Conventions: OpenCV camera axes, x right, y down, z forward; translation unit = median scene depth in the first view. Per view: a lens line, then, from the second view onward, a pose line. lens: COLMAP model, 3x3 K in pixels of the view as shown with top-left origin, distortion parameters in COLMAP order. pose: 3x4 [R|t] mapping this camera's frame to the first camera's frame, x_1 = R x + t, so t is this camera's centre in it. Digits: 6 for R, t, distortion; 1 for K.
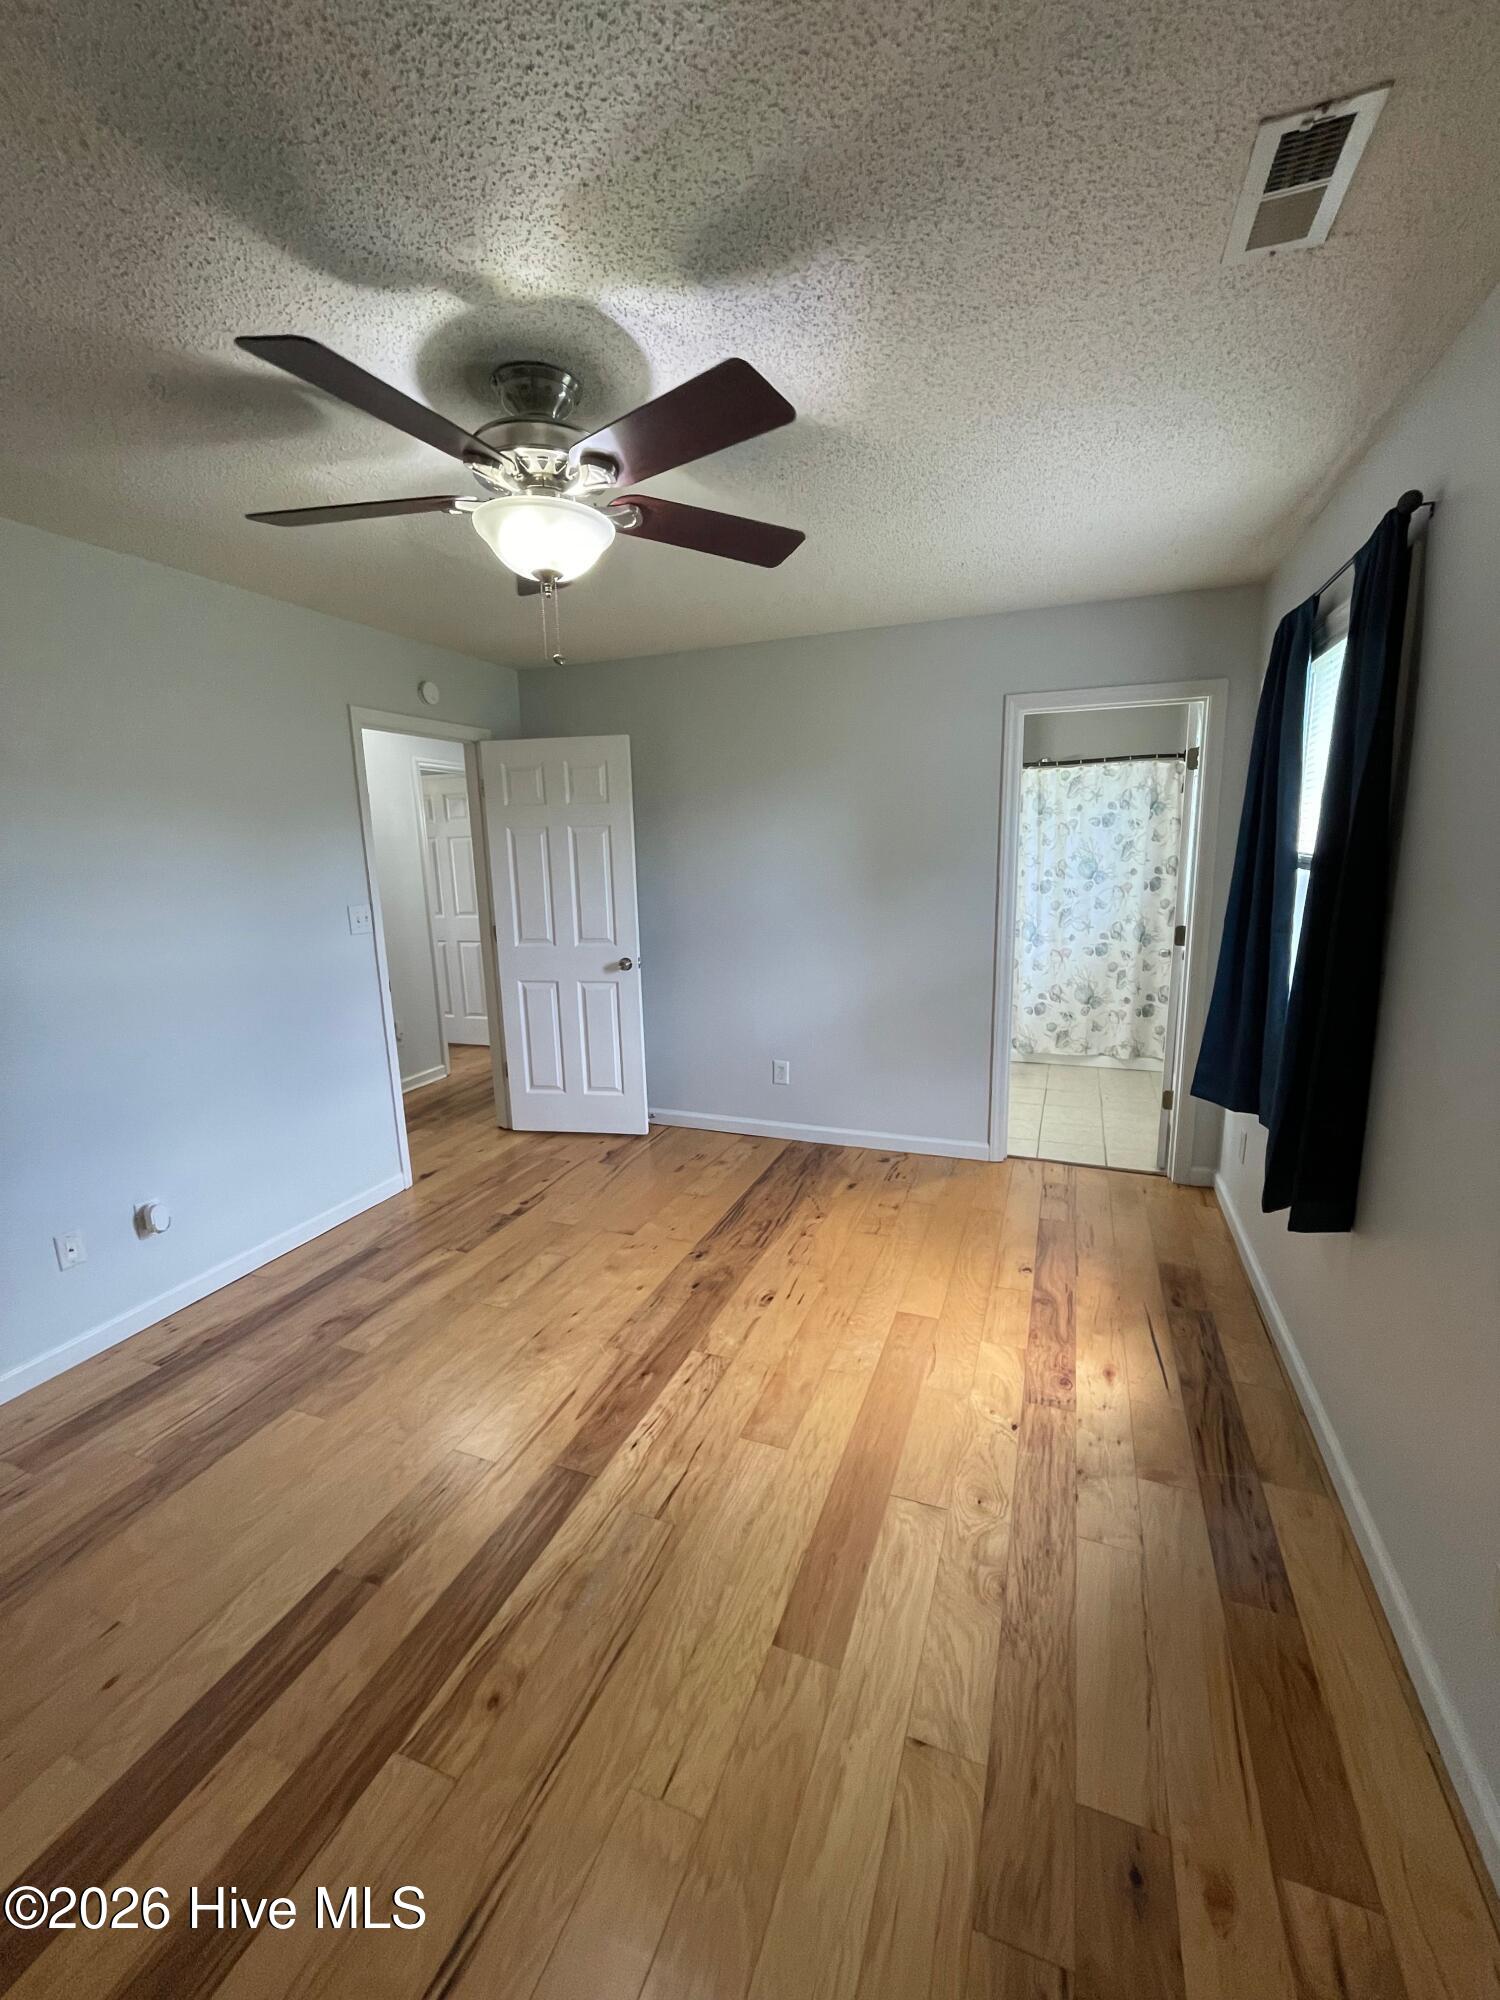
lens RADIAL K [[816.1, 0, 751.2], [0, 816.1, 994.7], [0, 0, 1]] dist [-0.002272, -0.000906]
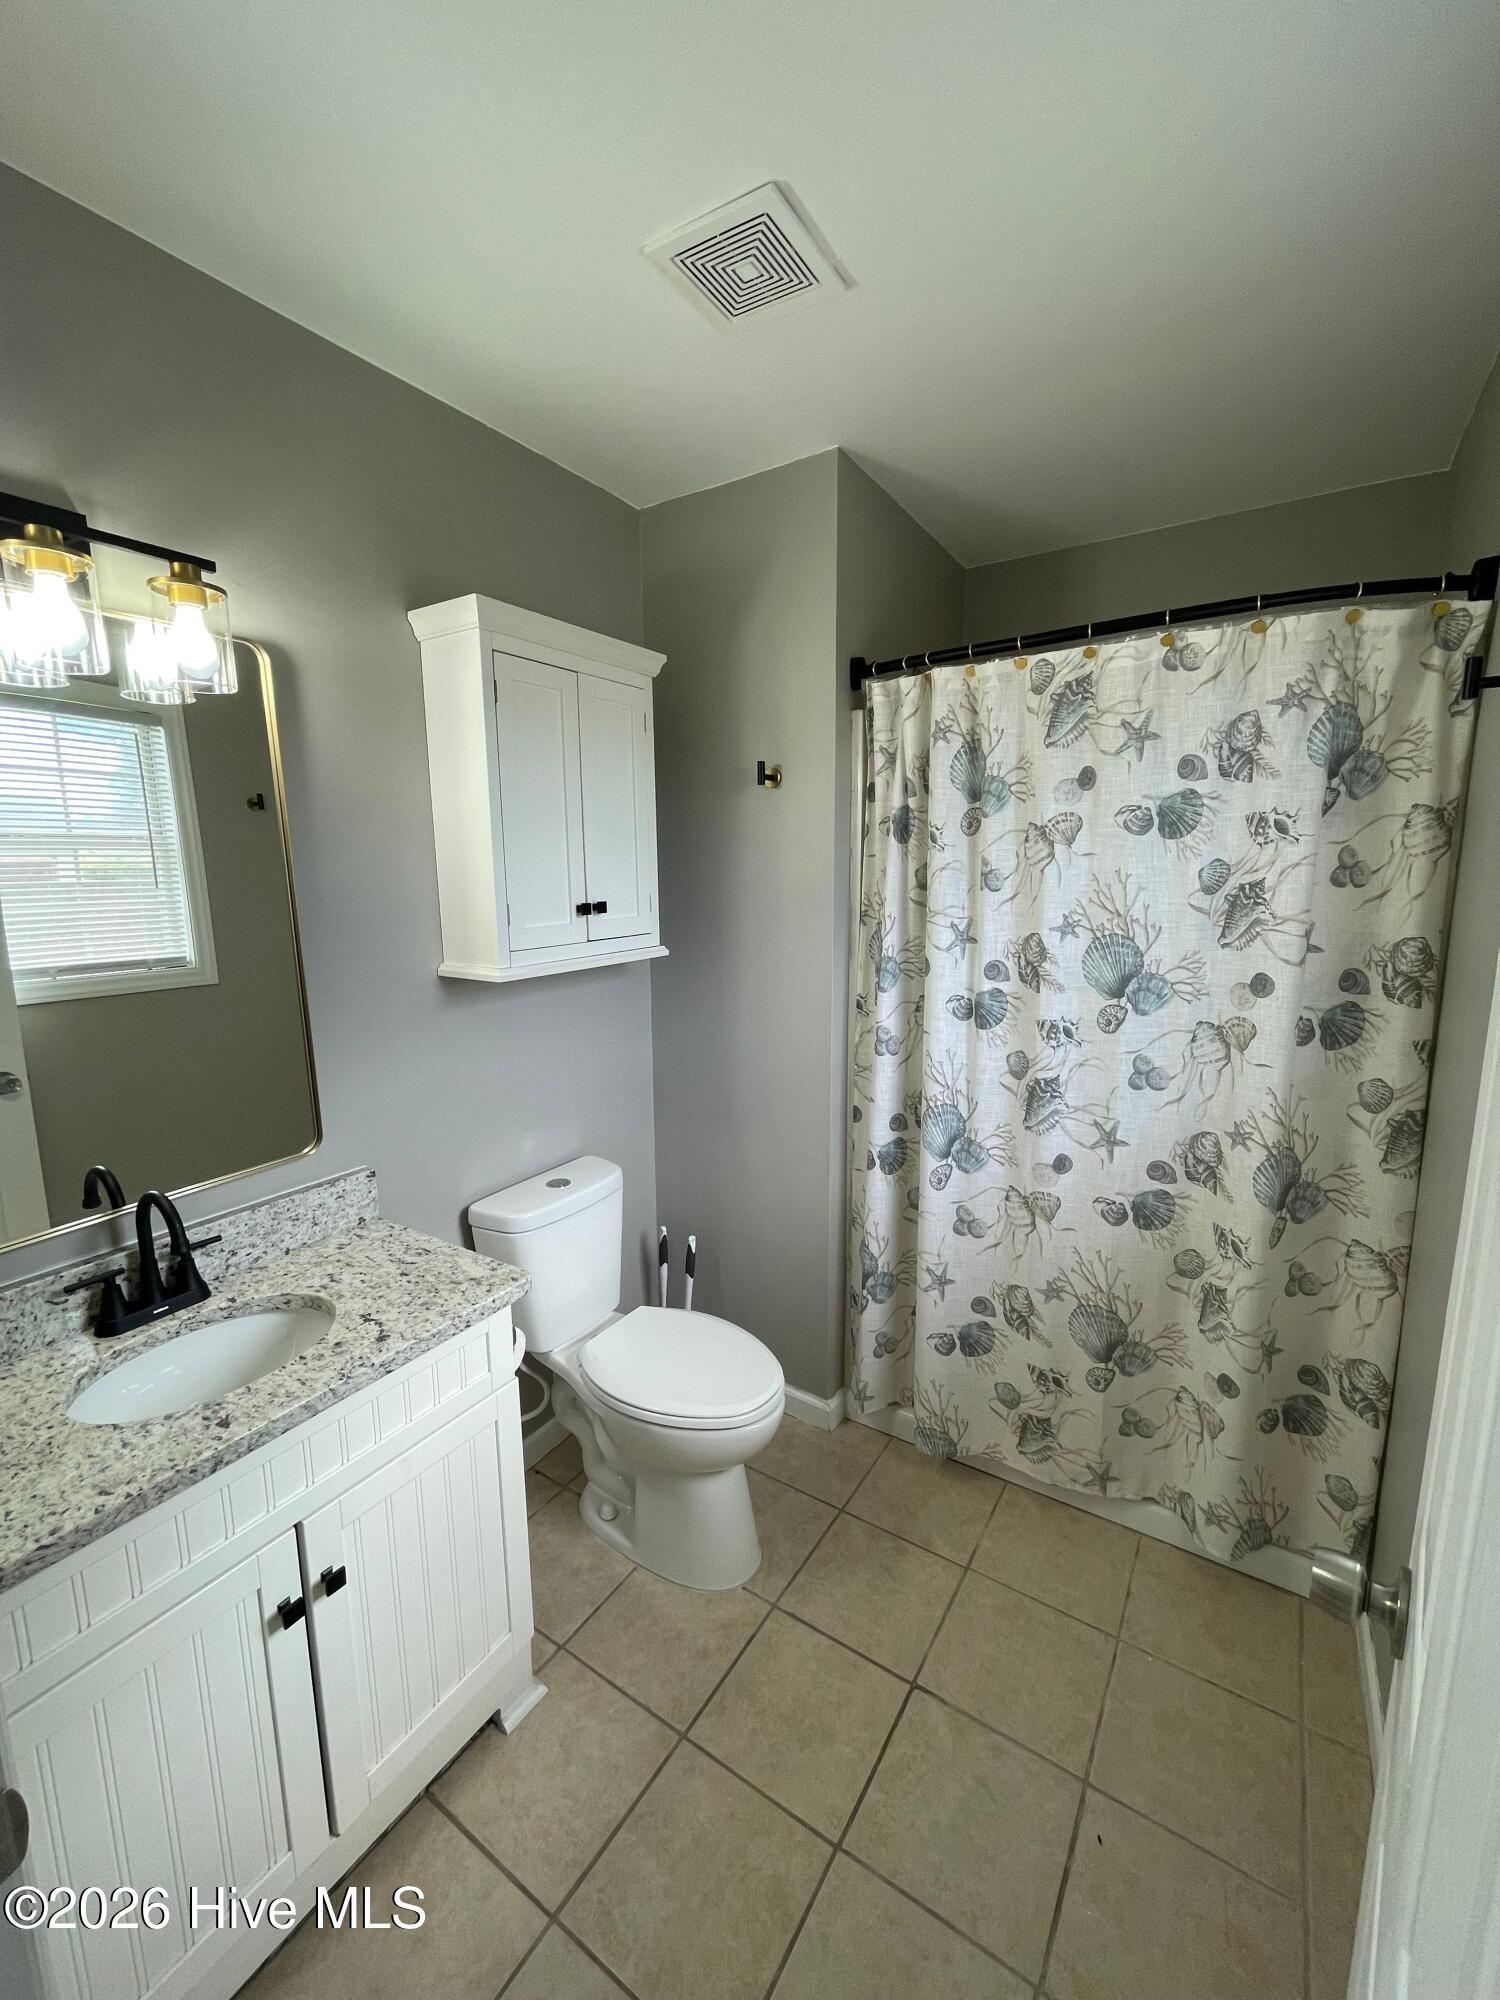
lens RADIAL K [[816.1, 0, 754.3], [0, 816.1, 996.5], [0, 0, 1]] dist [-0.002272, -0.000906]
pose [[0.978948, 0.046668, -0.198702, 0.336999], [-0.050945, 0.998566, -0.016462, -0.128862], [0.197649, 0.026238, 0.979922, 0.651375]]
